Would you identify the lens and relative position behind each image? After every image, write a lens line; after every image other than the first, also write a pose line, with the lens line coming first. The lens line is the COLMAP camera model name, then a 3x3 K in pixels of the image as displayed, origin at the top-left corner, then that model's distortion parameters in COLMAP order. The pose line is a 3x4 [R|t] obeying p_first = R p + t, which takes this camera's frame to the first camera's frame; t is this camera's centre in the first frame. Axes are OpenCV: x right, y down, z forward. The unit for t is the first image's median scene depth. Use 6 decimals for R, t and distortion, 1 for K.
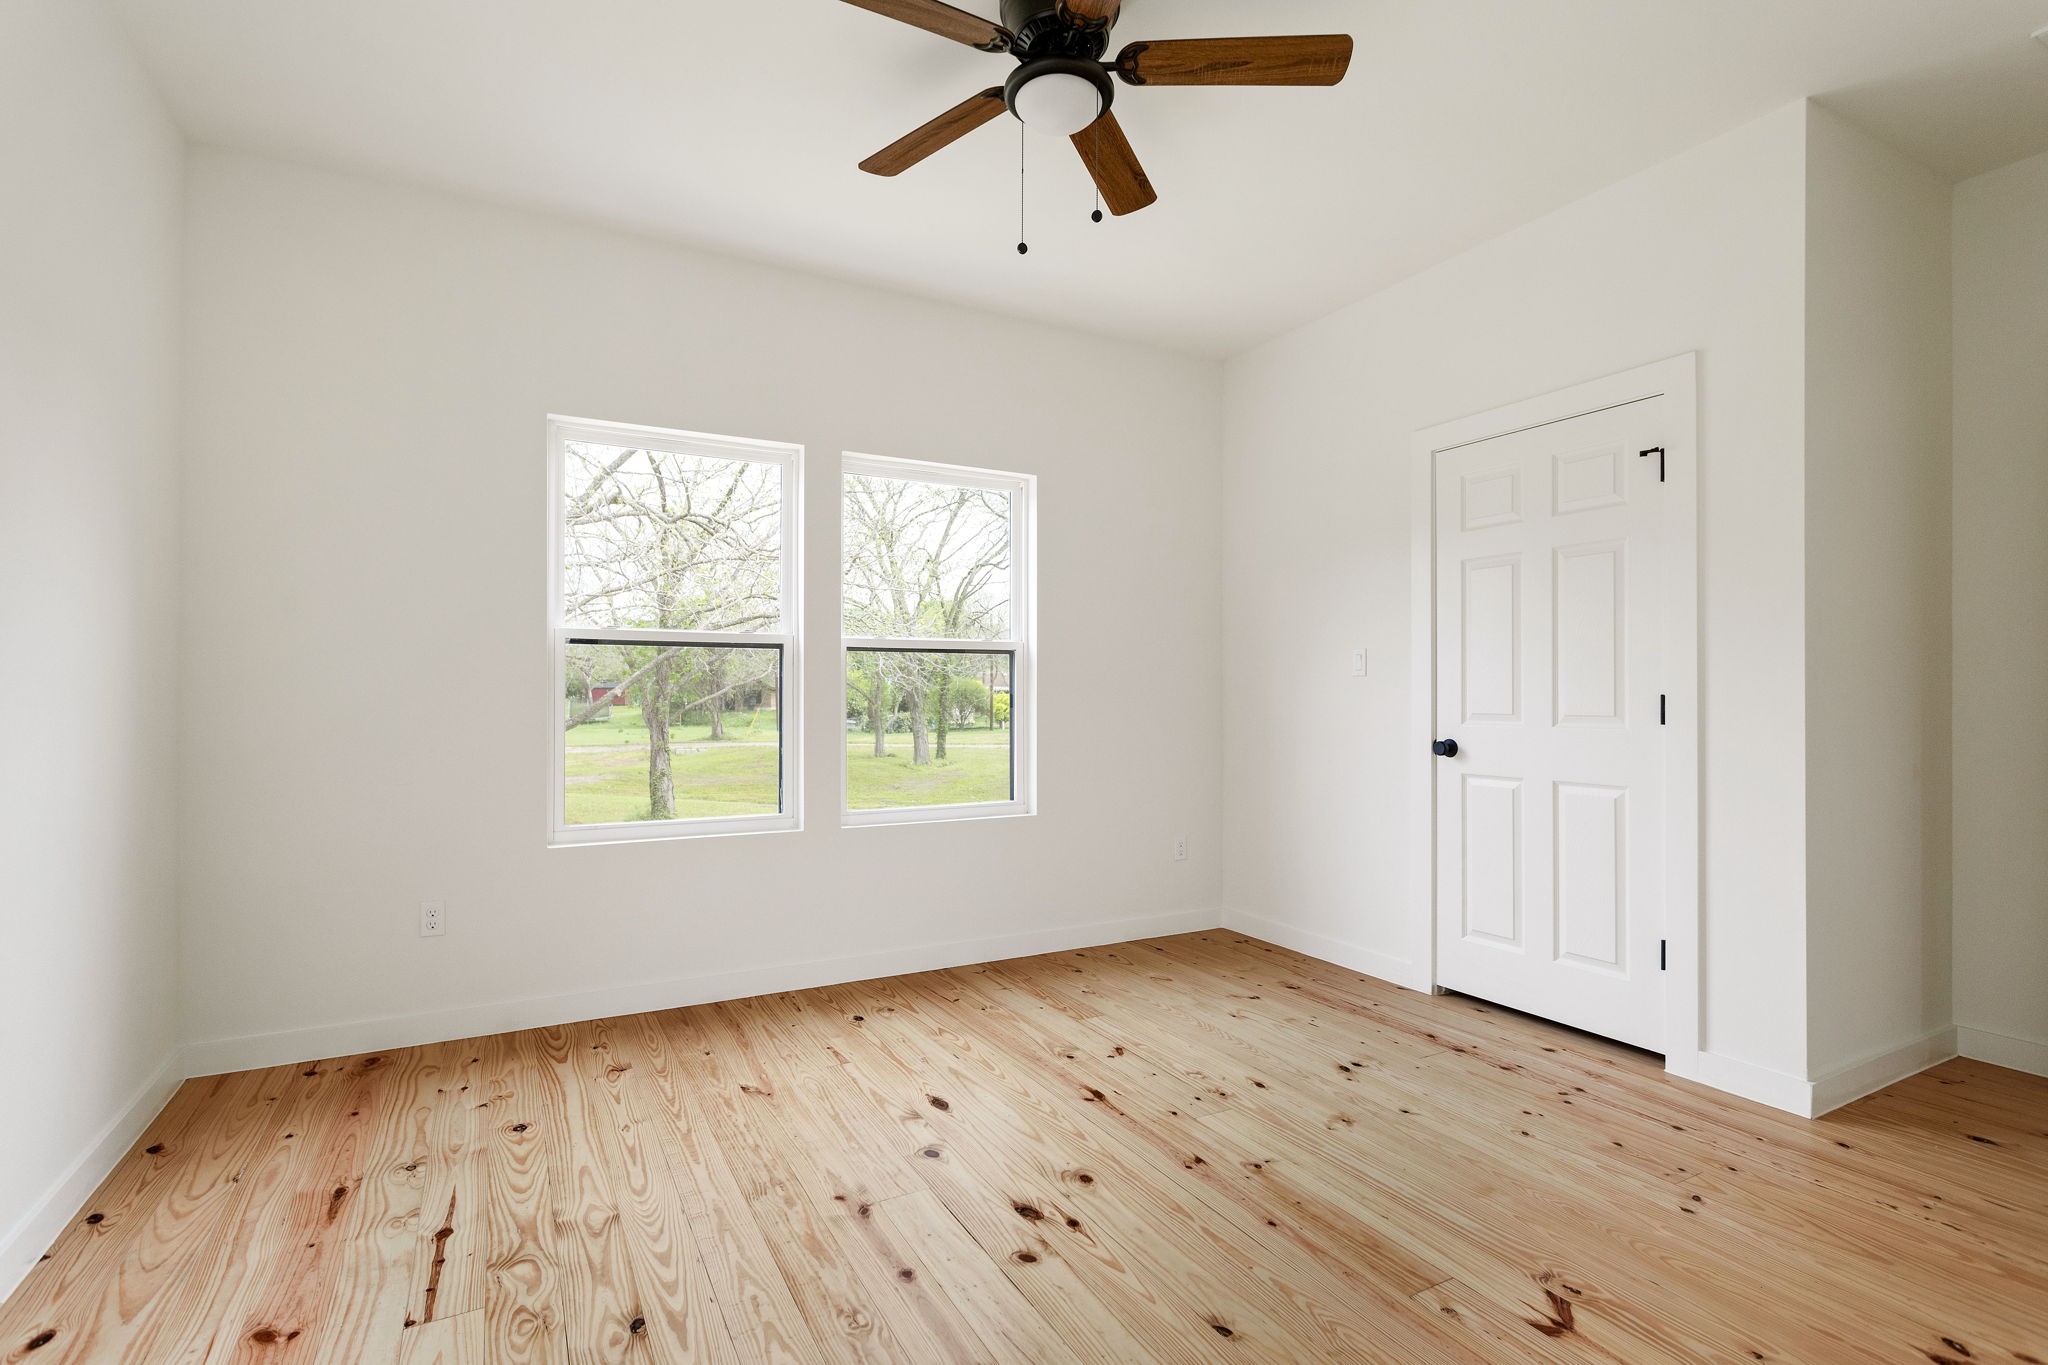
lens RADIAL K [[961.3, 0, 1024.0], [0, 961.3, 682.5], [0, 0, 1]] dist [0.007590, 0.000522]
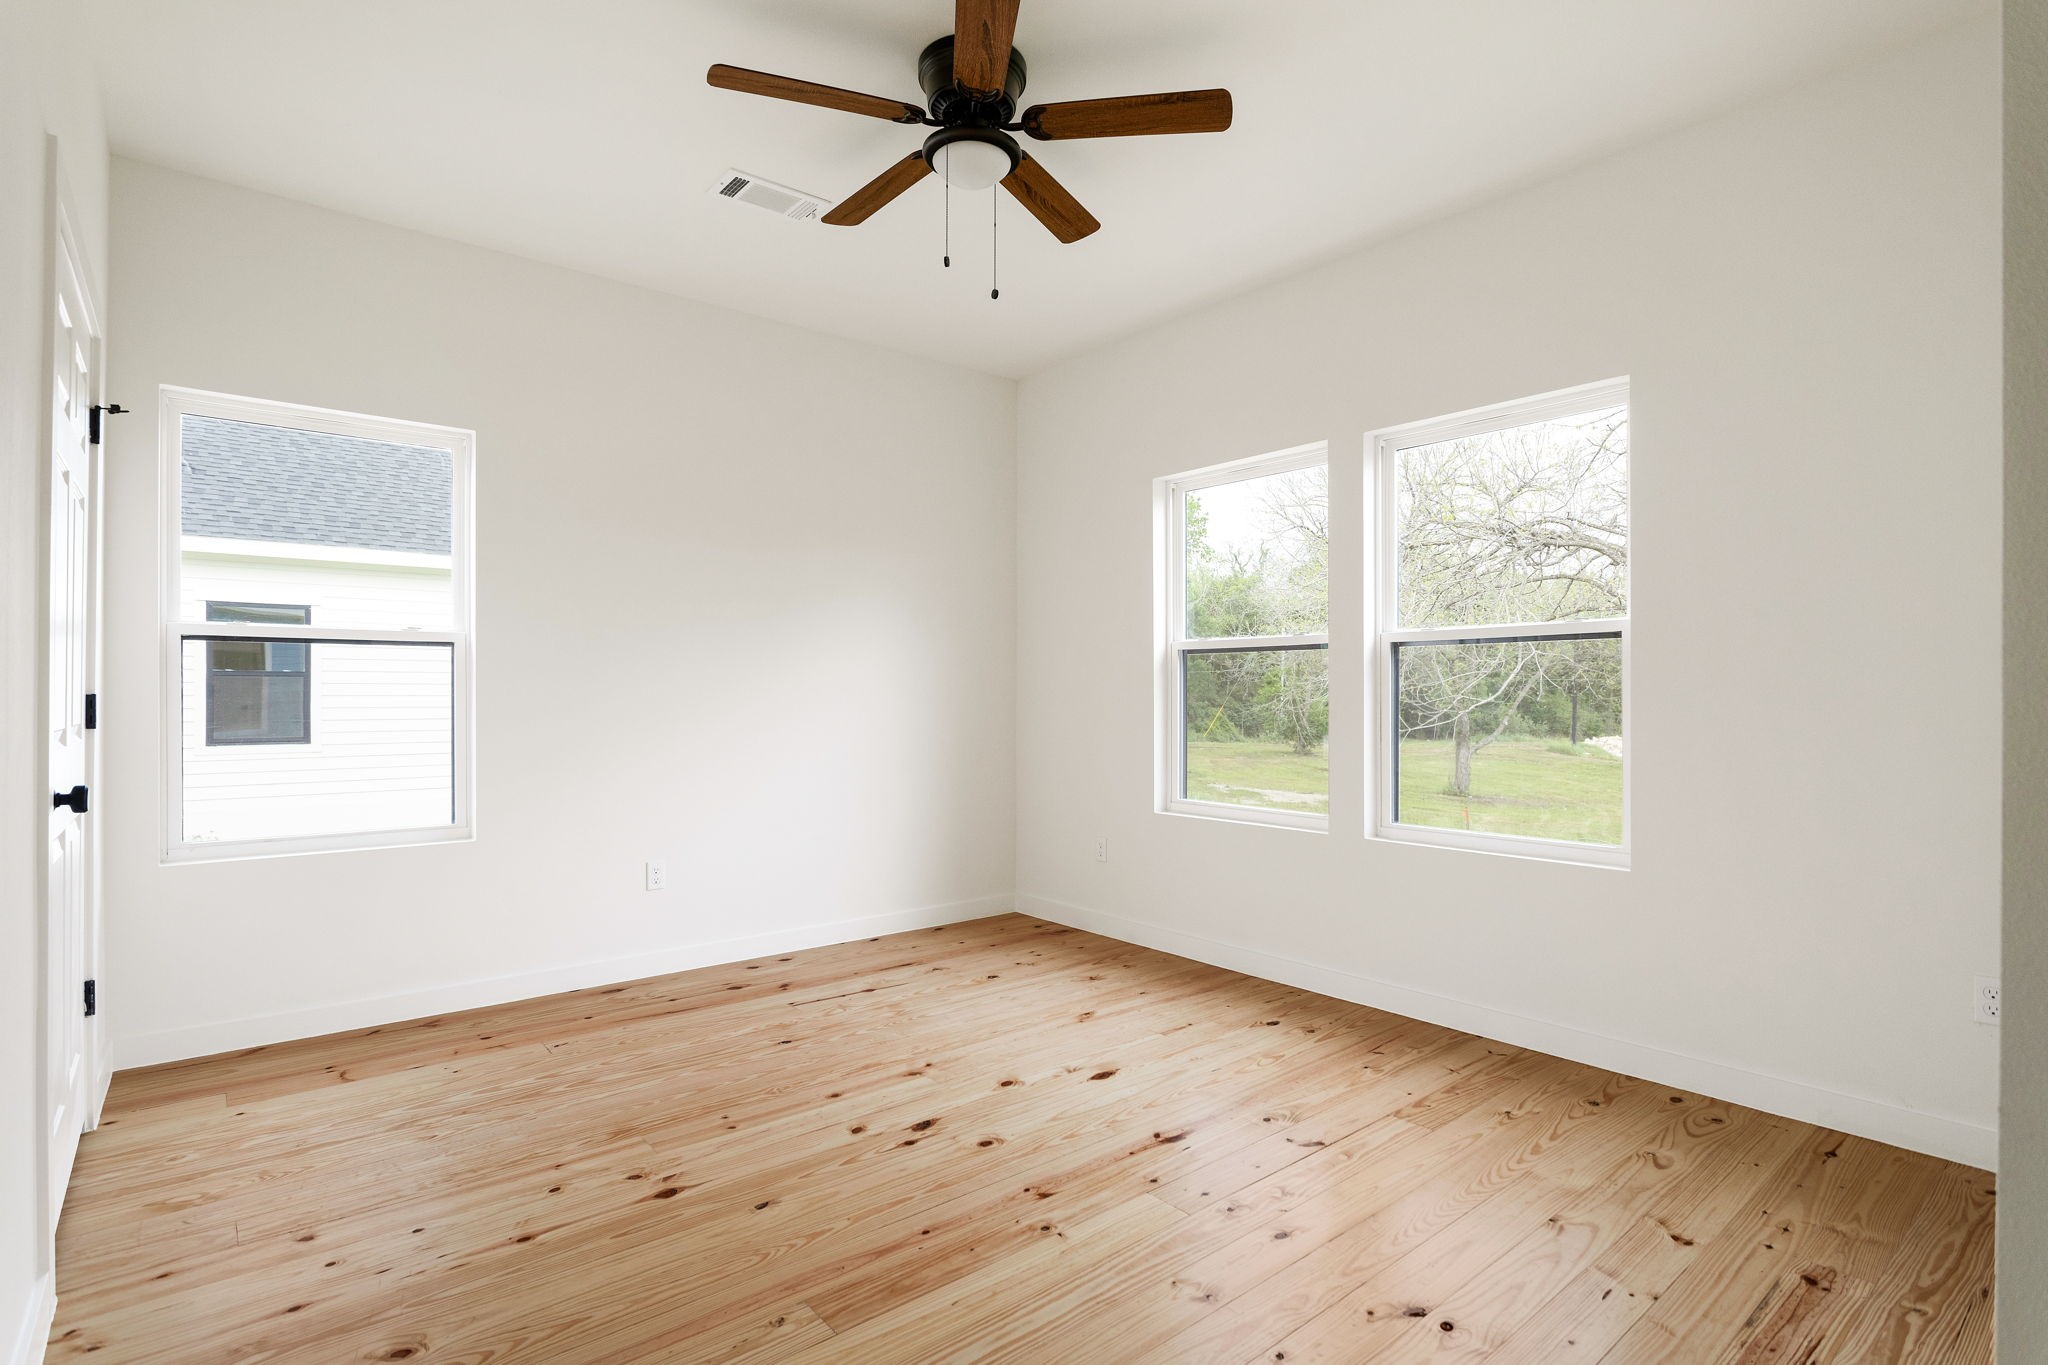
lens RADIAL K [[996.4, 0, 1025.8], [0, 996.4, 694.5], [0, 0, 1]] dist [-0.001661, -0.000323]
pose [[0.186913, -0.003382, -0.982371, 0.799823], [0.015234, 0.999884, -0.000544, 0.007993], [0.982258, -0.014864, 0.186943, 0.573571]]
